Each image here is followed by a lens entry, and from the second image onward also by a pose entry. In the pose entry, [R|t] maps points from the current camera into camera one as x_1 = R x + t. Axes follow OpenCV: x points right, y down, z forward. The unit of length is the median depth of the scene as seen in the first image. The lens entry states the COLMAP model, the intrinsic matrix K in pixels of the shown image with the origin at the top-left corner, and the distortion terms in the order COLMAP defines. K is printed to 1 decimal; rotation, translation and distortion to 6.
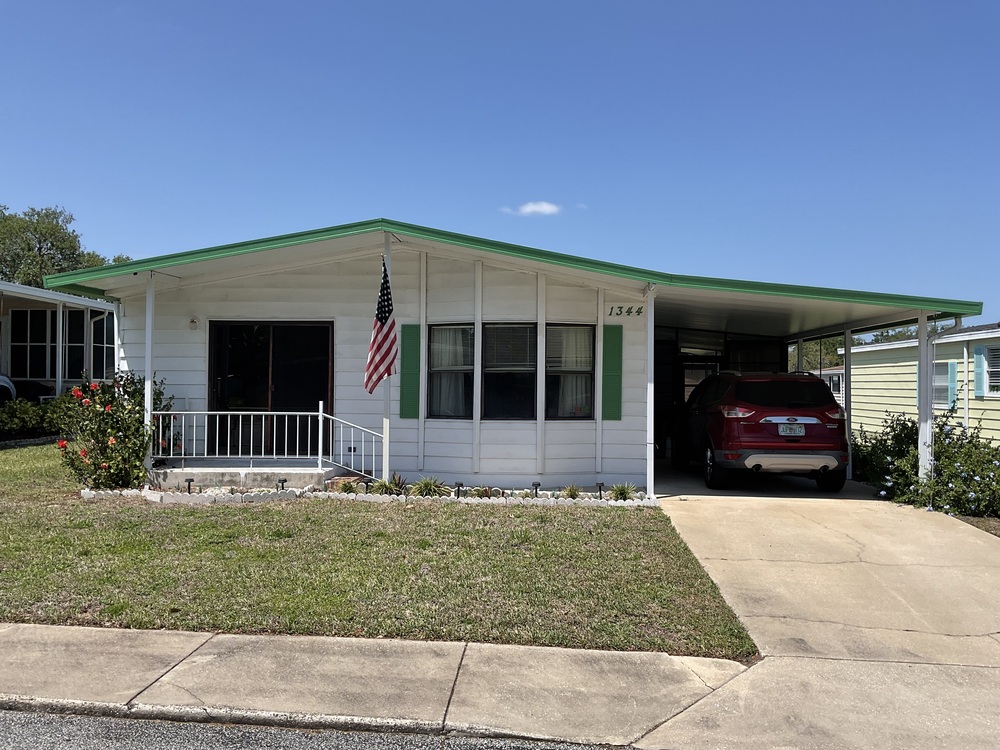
lens RADIAL K [[839.9, 0, 498.5], [0, 839.9, 373.7], [0, 0, 1]] dist [0.078418, -0.056698]
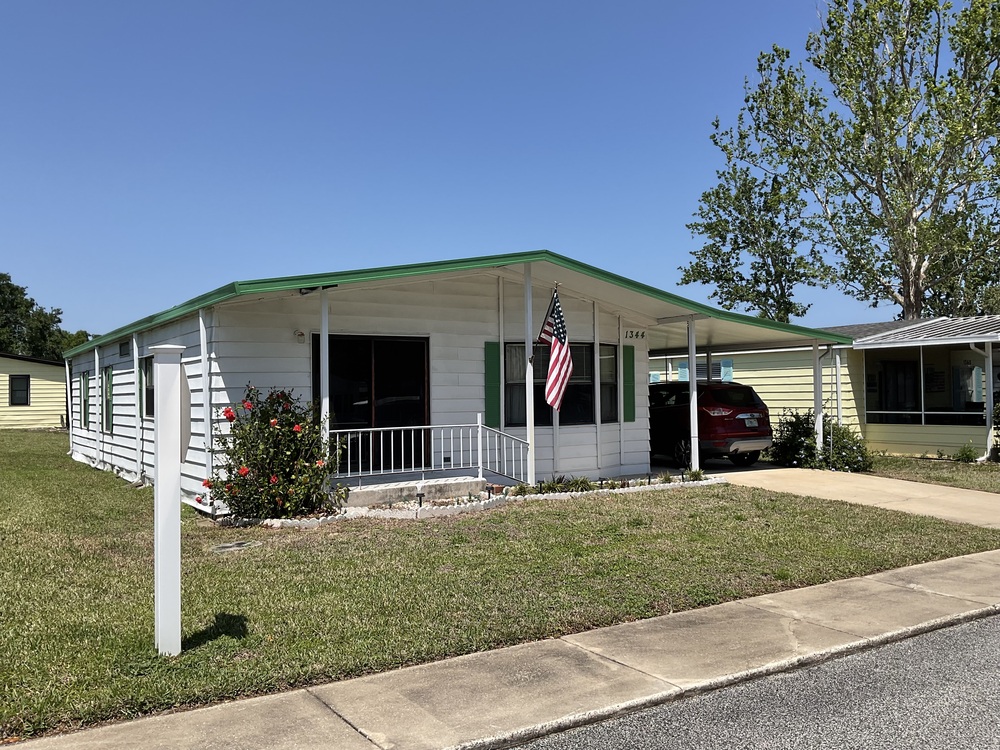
lens RADIAL K [[839.9, 0, 500.8], [0, 839.9, 375.6], [0, 0, 1]] dist [0.078418, -0.056698]
pose [[0.793714, -0.005473, 0.608266, -0.775241], [0.011725, 0.999911, -0.006303, -0.007704], [-0.608178, 0.012135, 0.793708, 0.124997]]
